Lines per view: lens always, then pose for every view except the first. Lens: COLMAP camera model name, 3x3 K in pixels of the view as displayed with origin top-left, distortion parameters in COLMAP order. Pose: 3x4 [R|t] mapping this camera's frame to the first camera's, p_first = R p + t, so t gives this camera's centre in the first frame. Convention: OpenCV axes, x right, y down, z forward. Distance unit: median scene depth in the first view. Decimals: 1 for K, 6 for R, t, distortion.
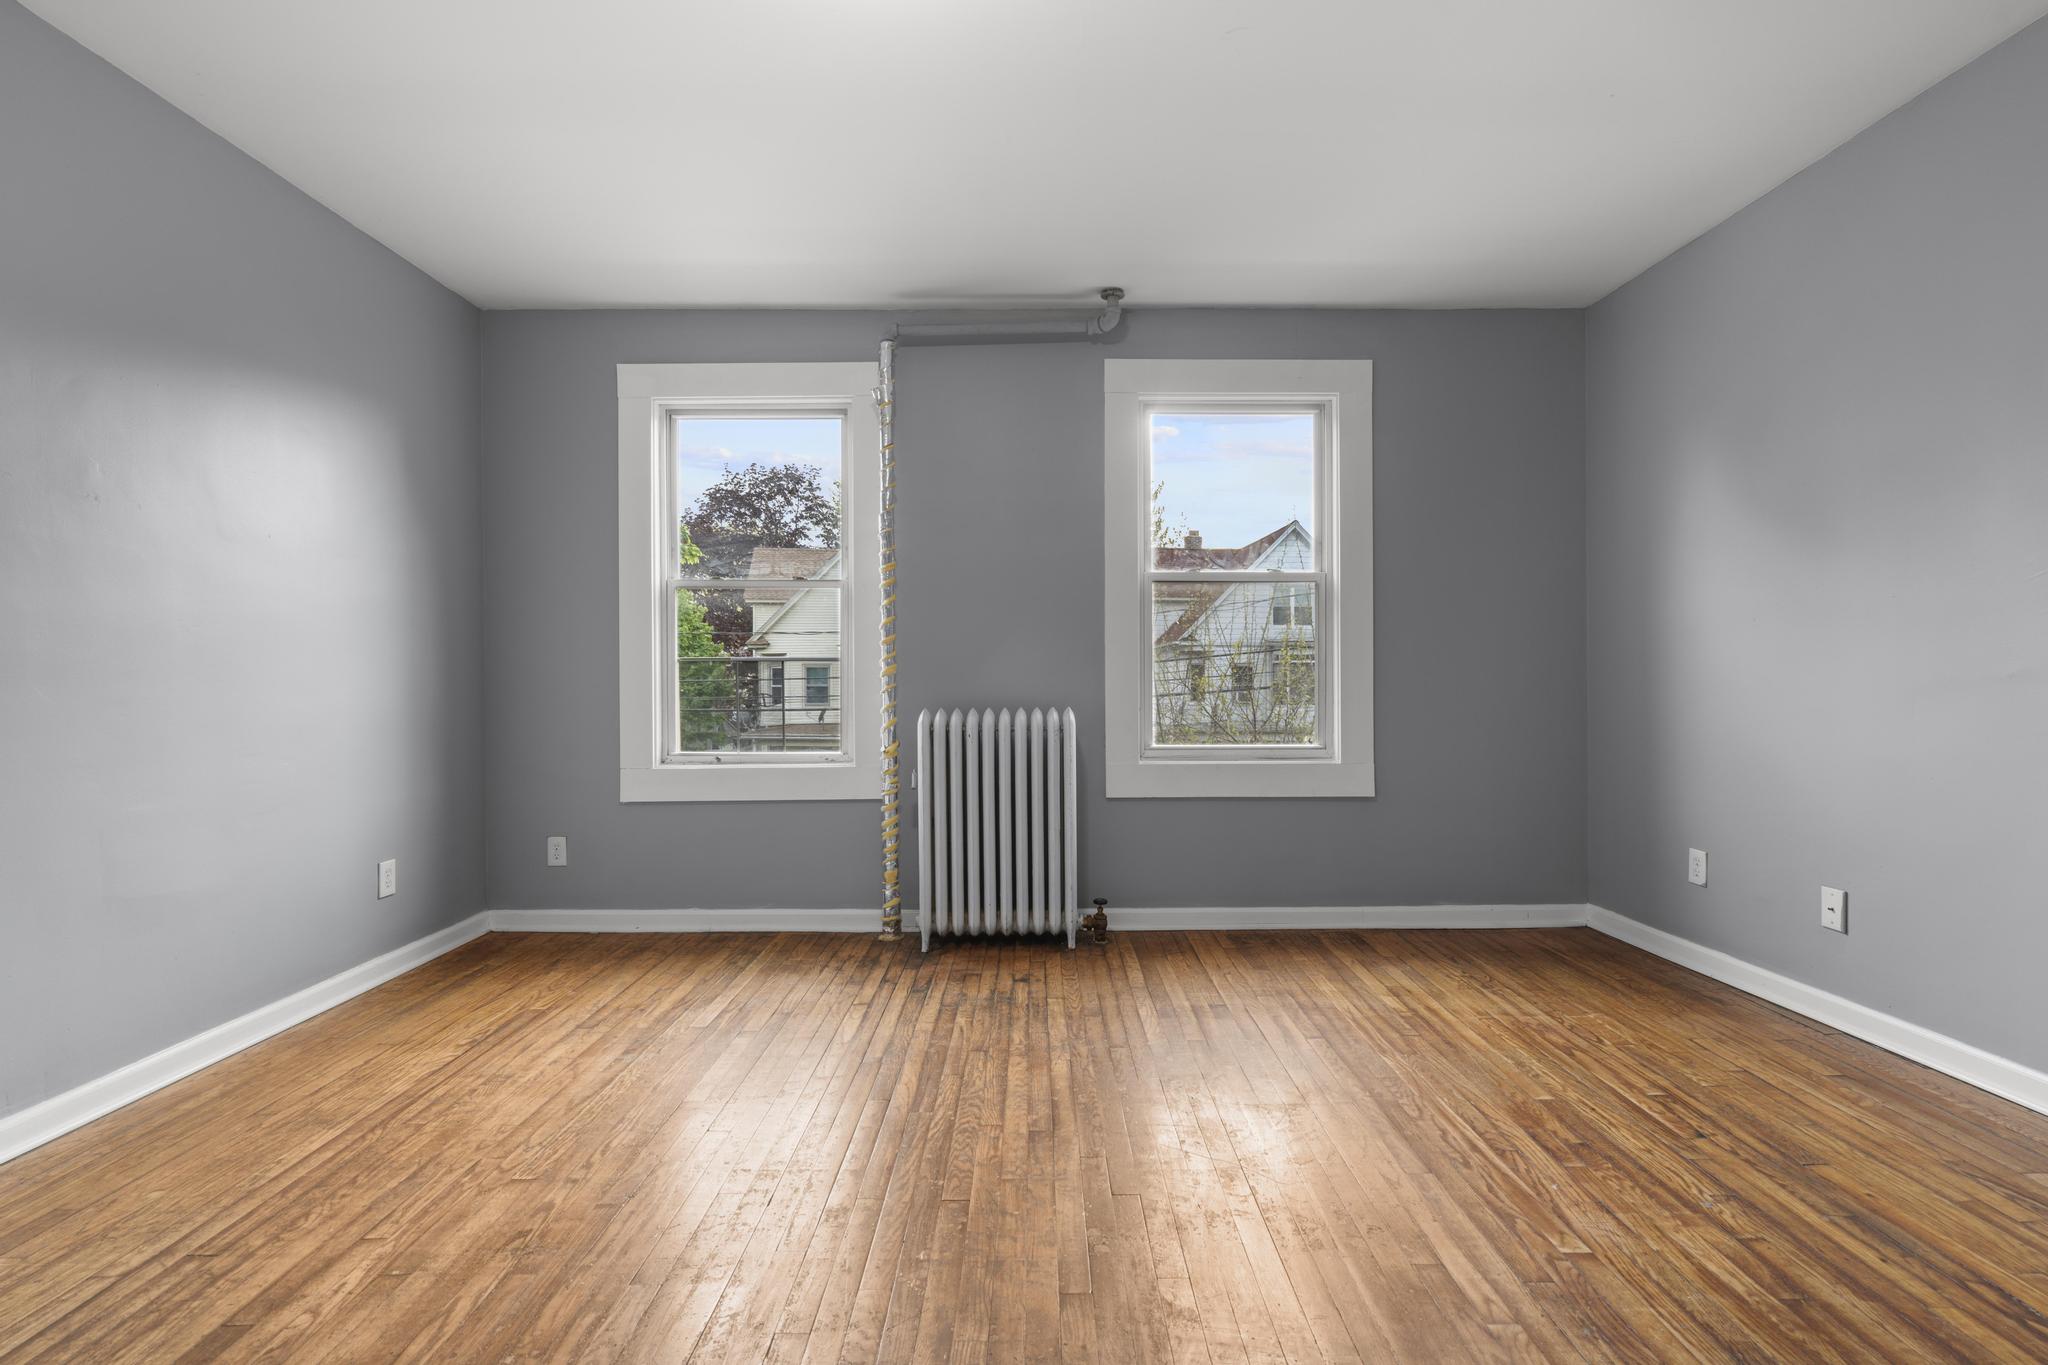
lens RADIAL K [[921.7, 0, 1026.8], [0, 921.7, 686.0], [0, 0, 1]] dist [-0.005238, 0.002646]
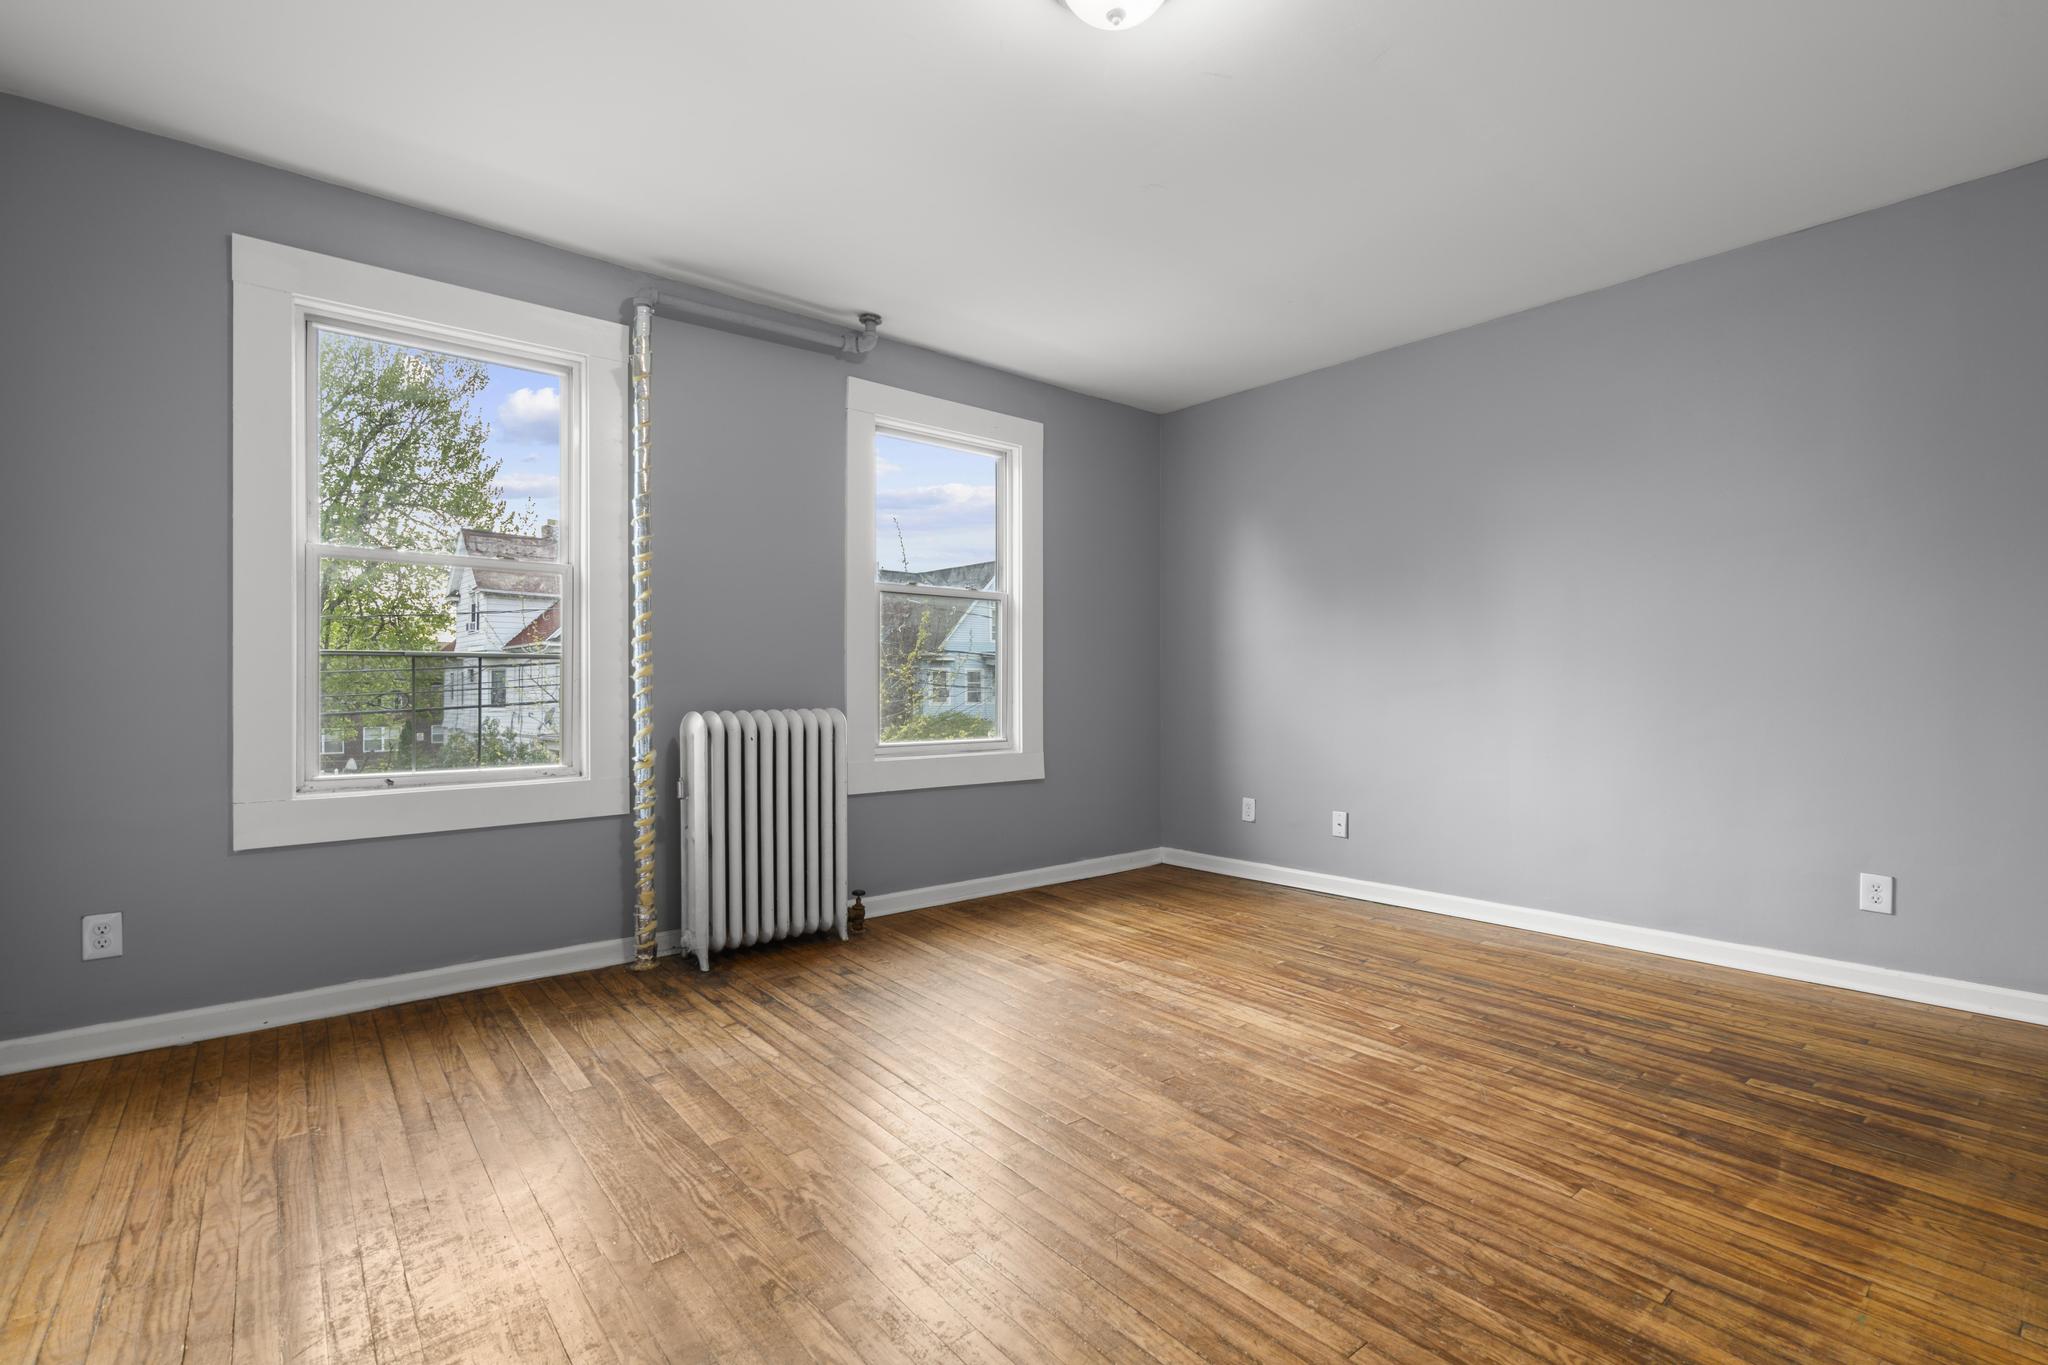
lens RADIAL K [[921.7, 0, 1032.4], [0, 921.7, 690.5], [0, 0, 1]] dist [-0.005238, 0.002646]
pose [[0.769140, 0.000110, 0.639080, -0.469118], [0.000653, 0.999999, -0.000958, 0.003848], [-0.639079, 0.001154, 0.769140, 0.067702]]
